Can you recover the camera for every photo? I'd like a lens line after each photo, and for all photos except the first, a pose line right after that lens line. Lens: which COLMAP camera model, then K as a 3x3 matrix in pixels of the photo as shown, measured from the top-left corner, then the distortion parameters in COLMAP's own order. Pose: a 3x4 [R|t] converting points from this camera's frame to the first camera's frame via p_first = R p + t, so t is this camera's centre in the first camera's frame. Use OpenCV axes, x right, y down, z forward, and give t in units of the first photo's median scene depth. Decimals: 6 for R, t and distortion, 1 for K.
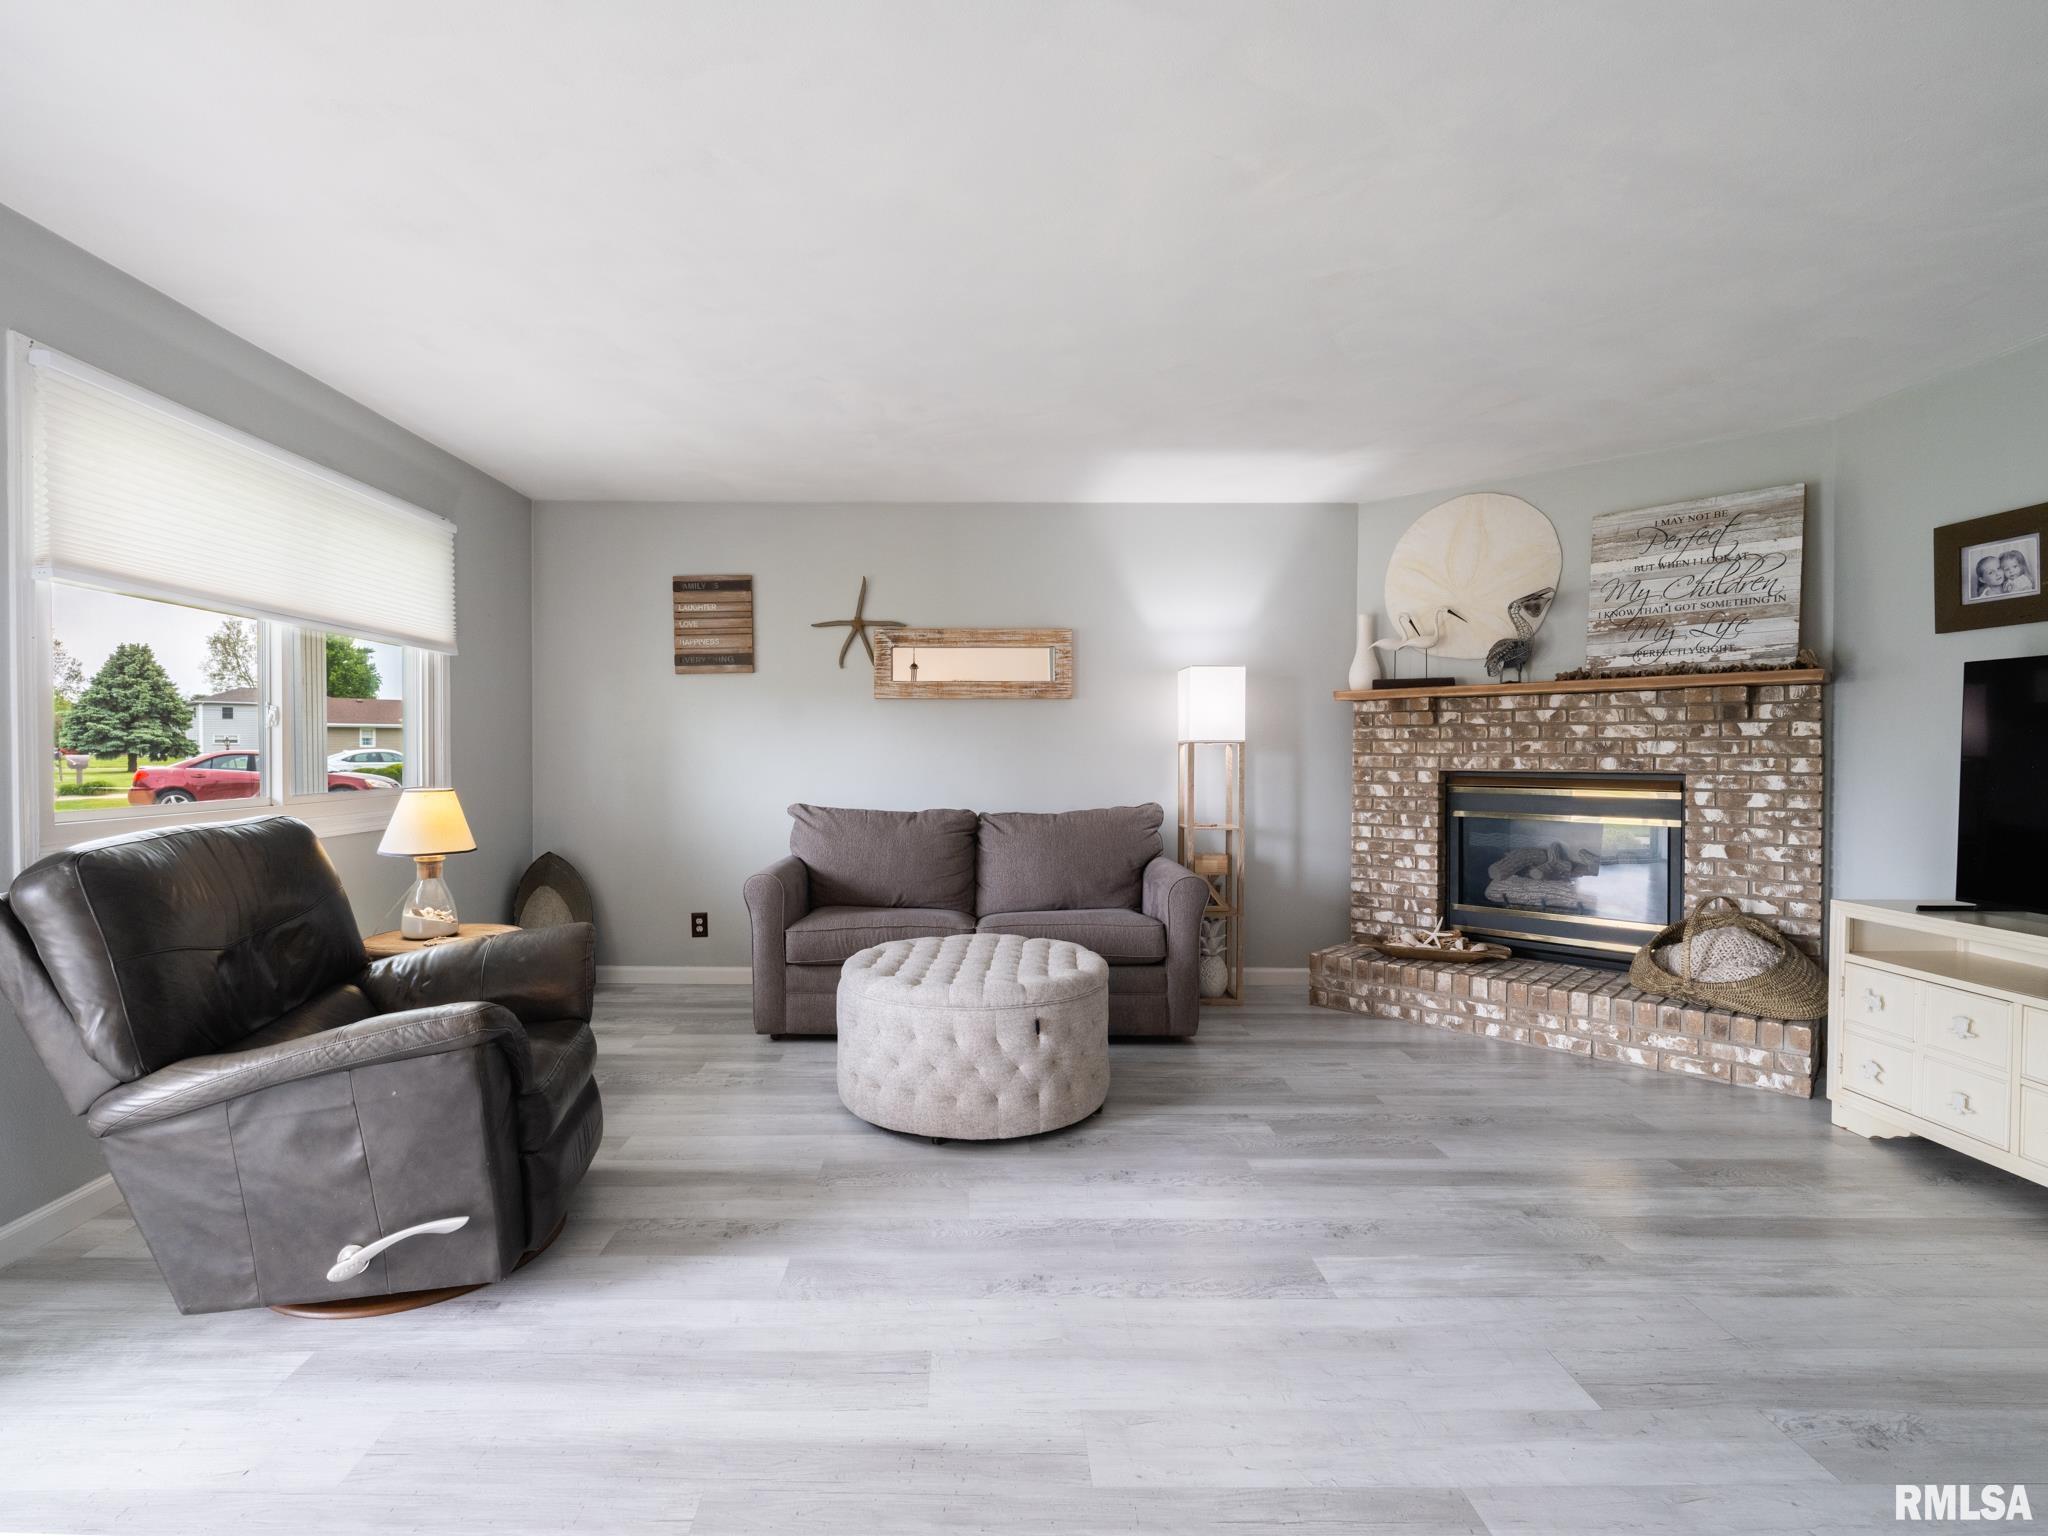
lens RADIAL K [[987.8, 0, 978.2], [0, 987.8, 763.3], [0, 0, 1]] dist [-0.005546, 0.001911]
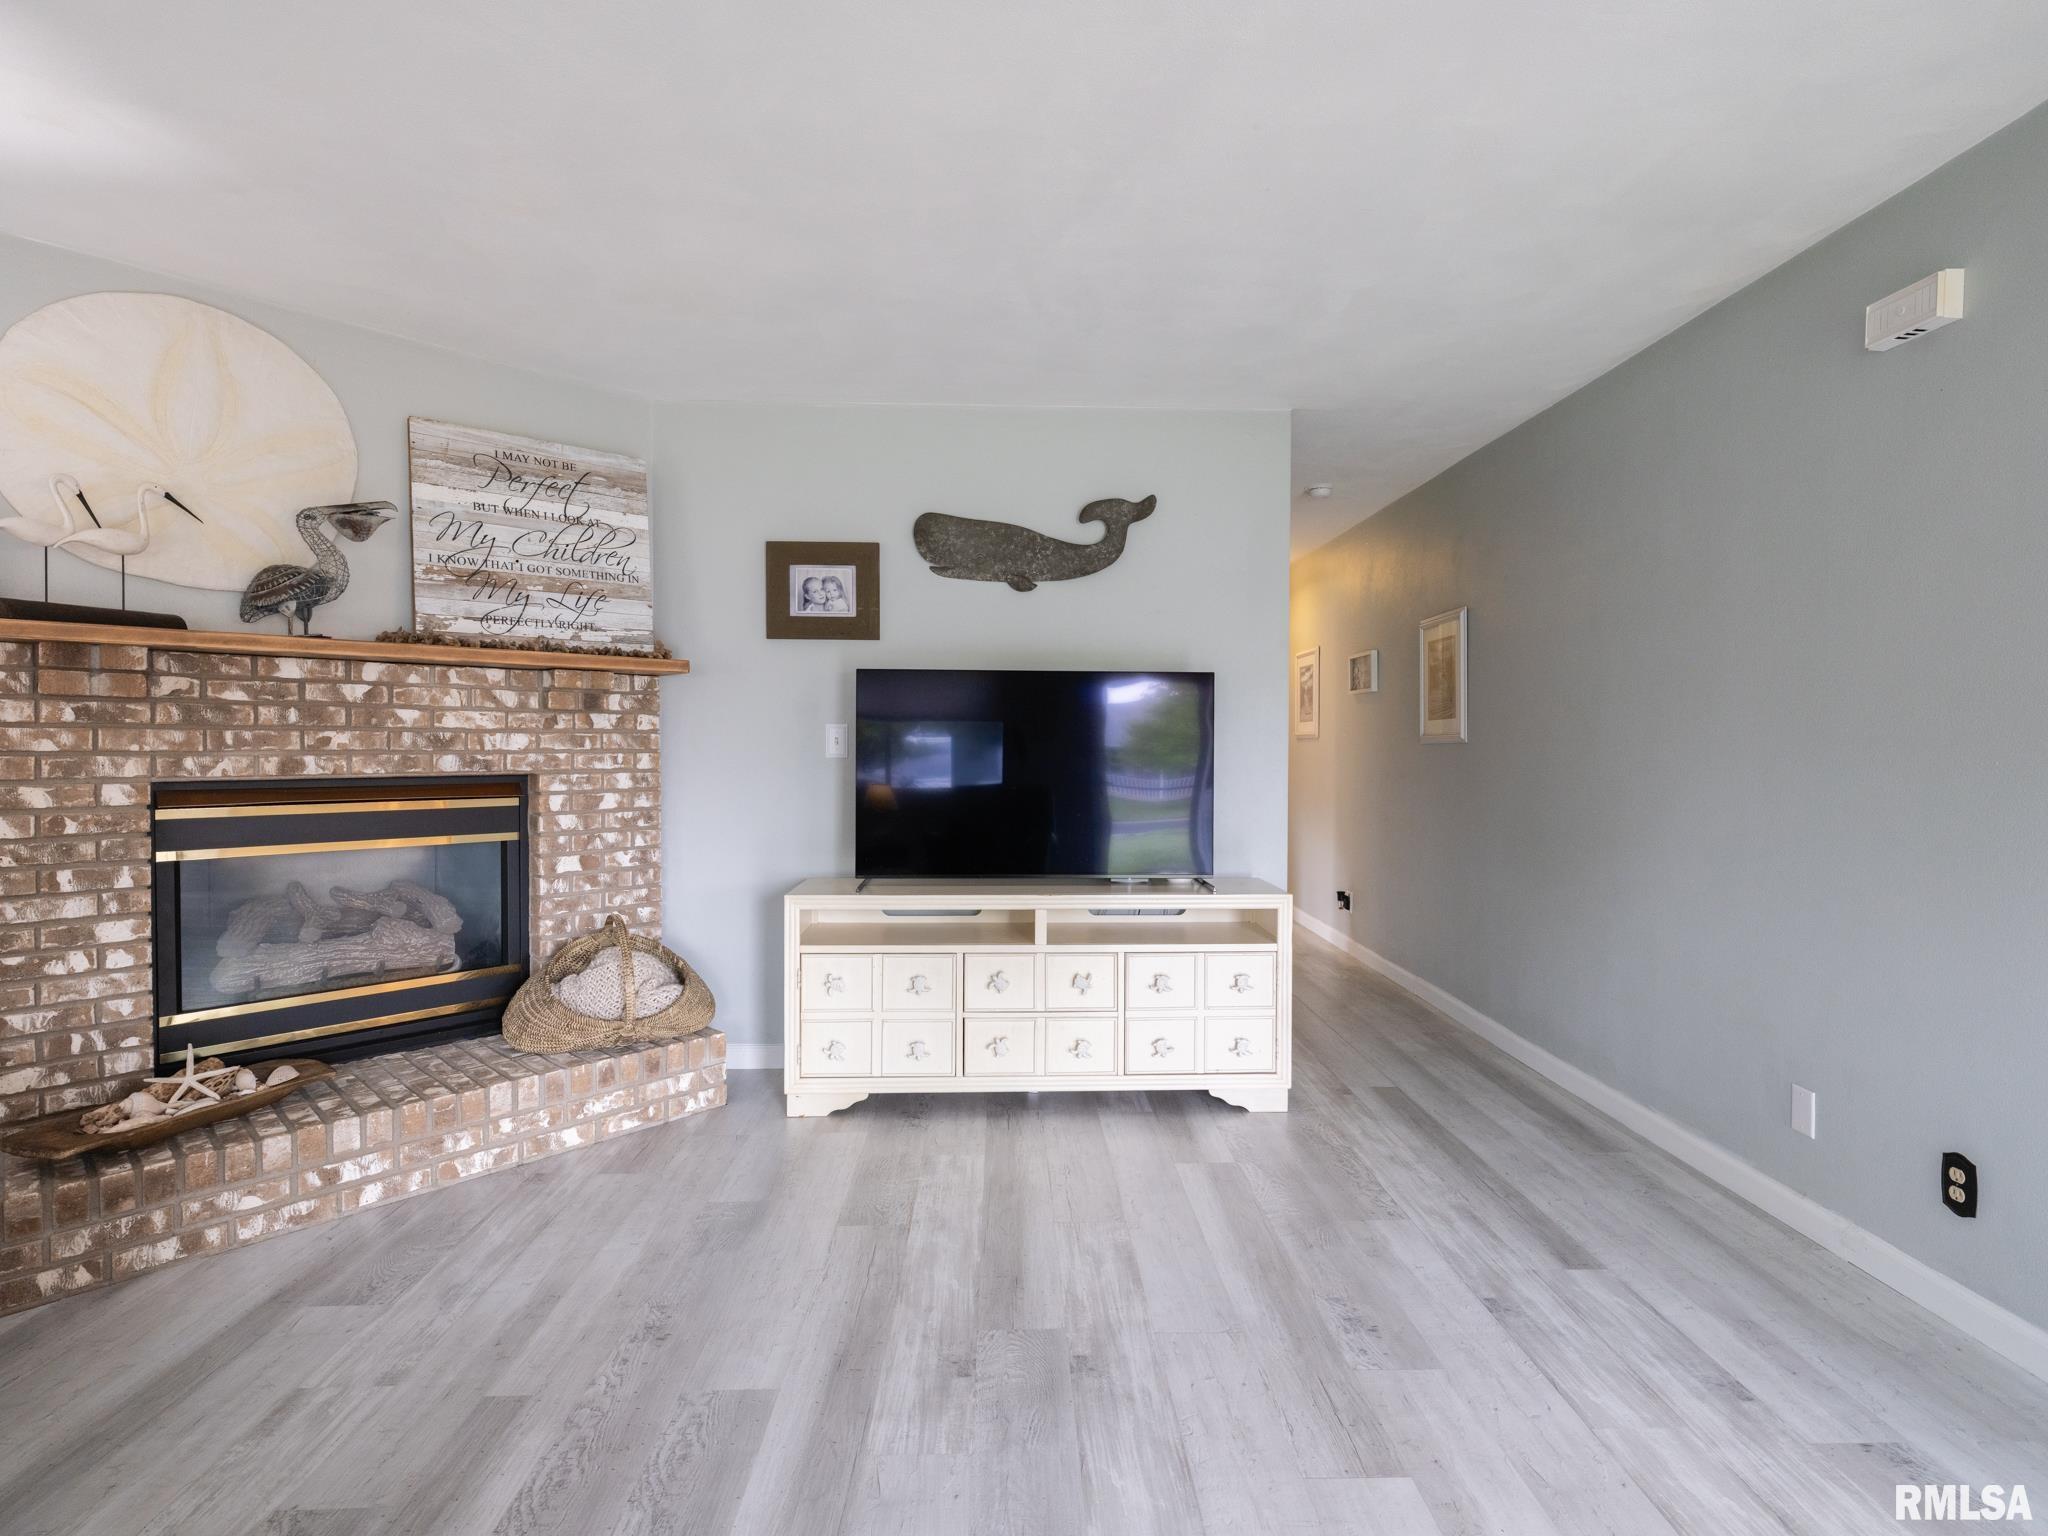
lens RADIAL K [[992.9, 0, 1032.1], [0, 992.9, 764.5], [0, 0, 1]] dist [-0.001389, 0.000464]
pose [[-0.028250, -0.022121, 0.999356, -0.113170], [0.009953, 0.999699, 0.022410, -0.011348], [-0.999551, 0.010580, -0.028021, 0.605812]]
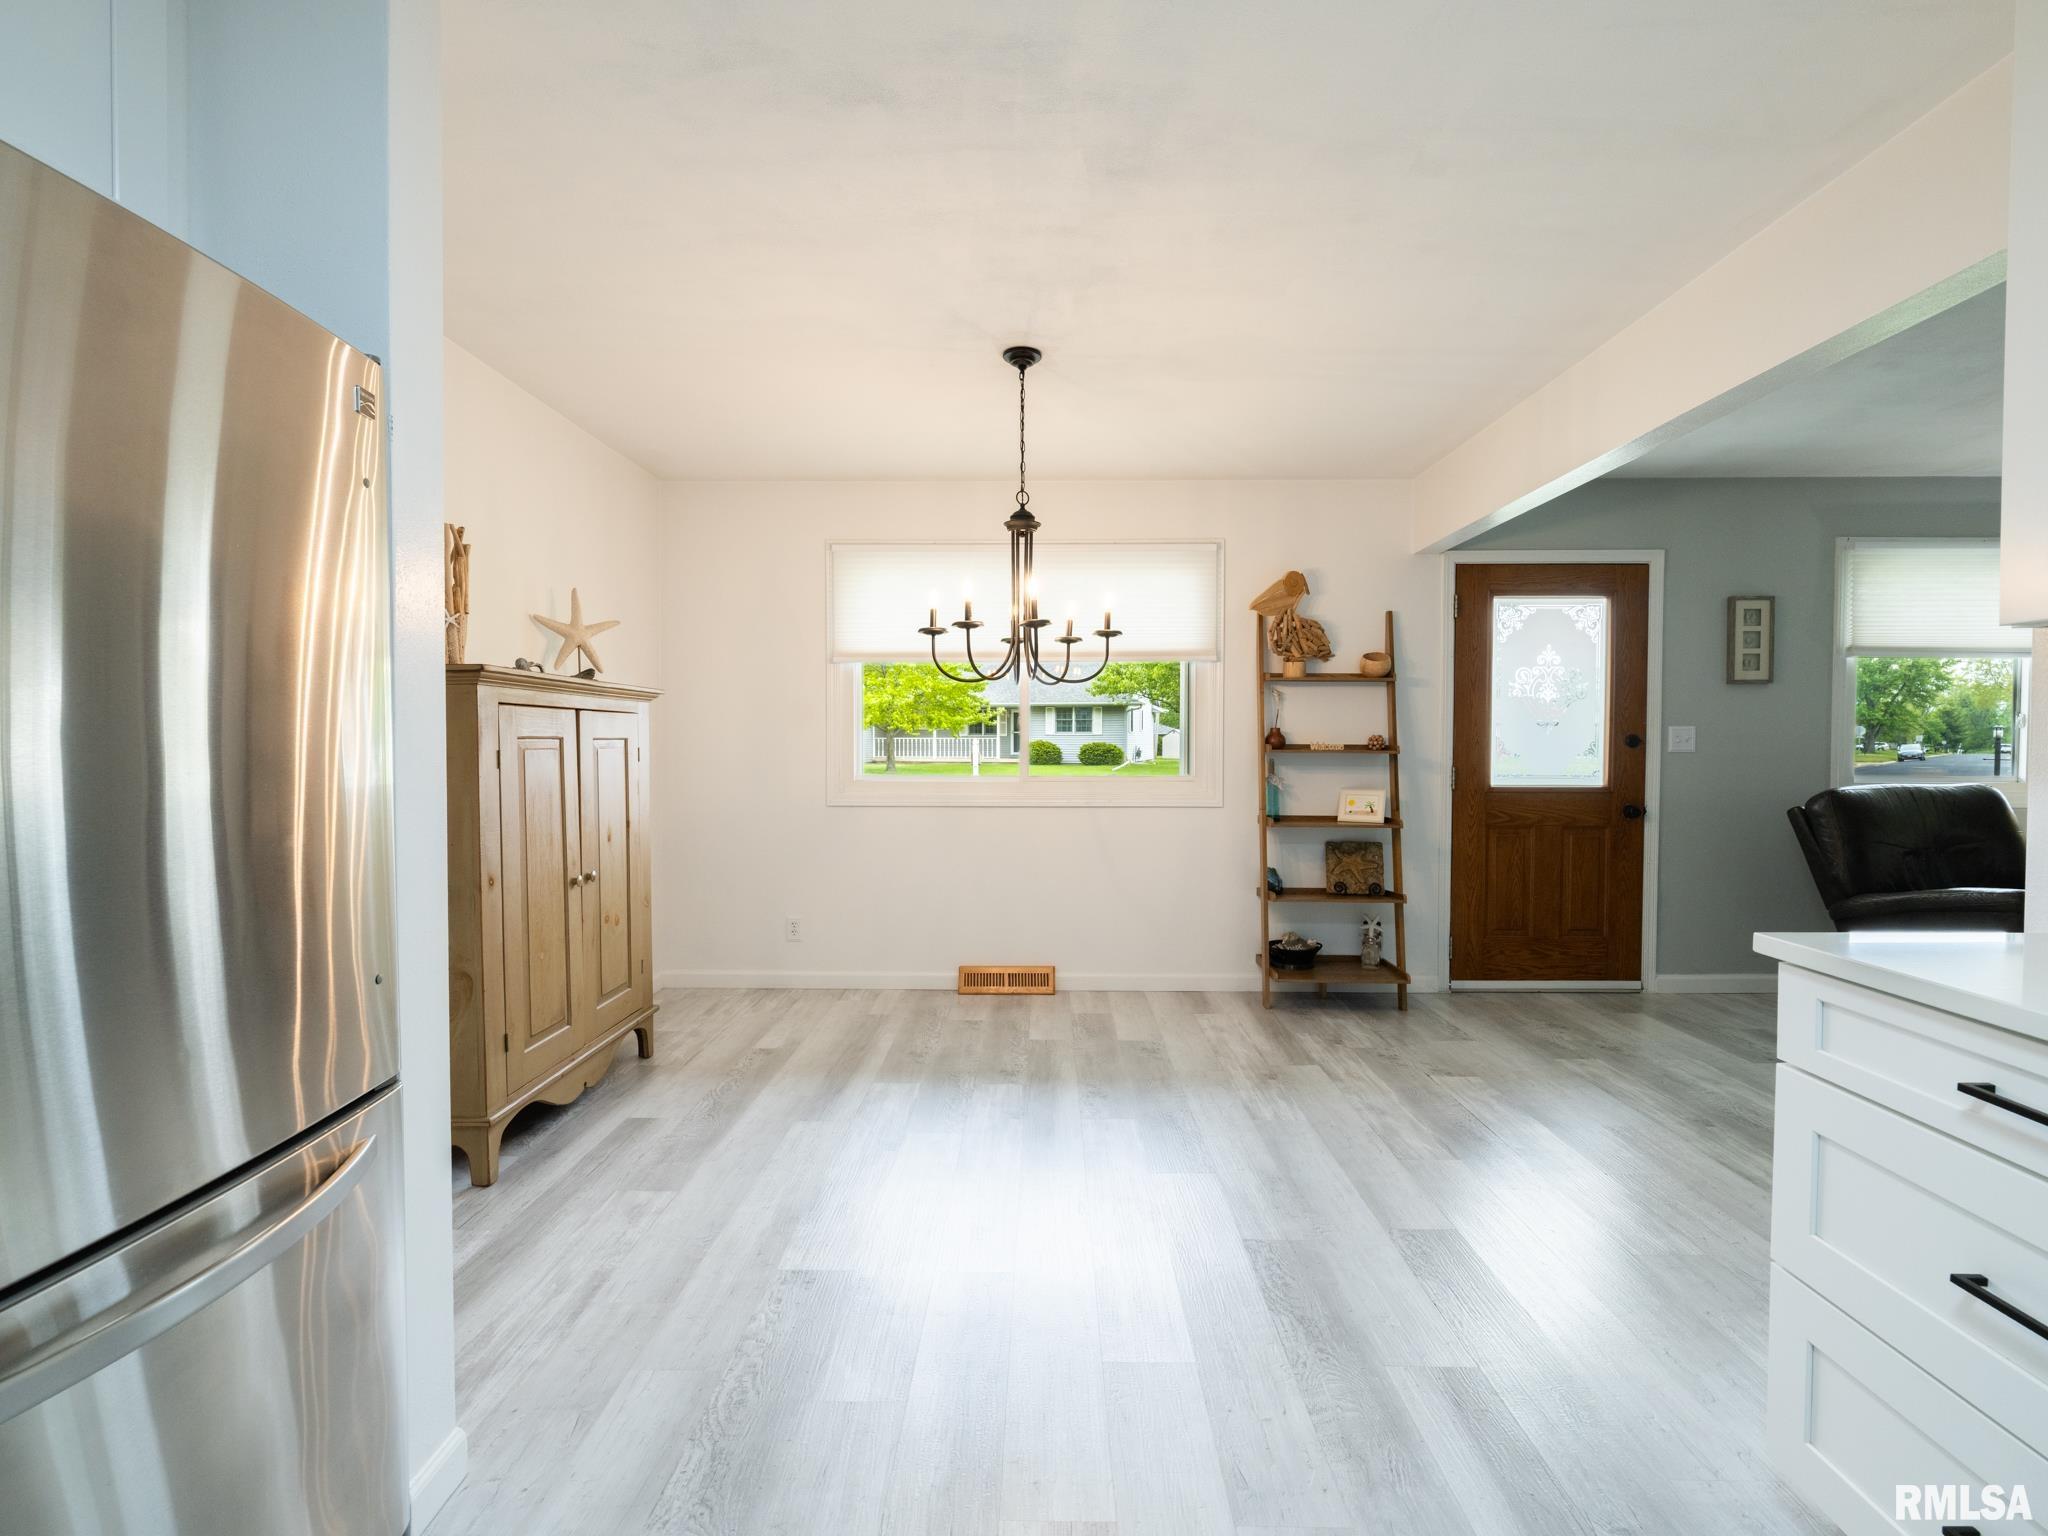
lens RADIAL K [[976.7, 0, 1031.6], [0, 976.7, 765.9], [0, 0, 1]] dist [-0.001659, -0.000016]
pose [[-0.017397, 0.024130, -0.999557, 0.610381], [-0.016973, 0.999558, 0.024425, 0.006619], [0.999705, 0.017391, -0.016980, -0.354038]]
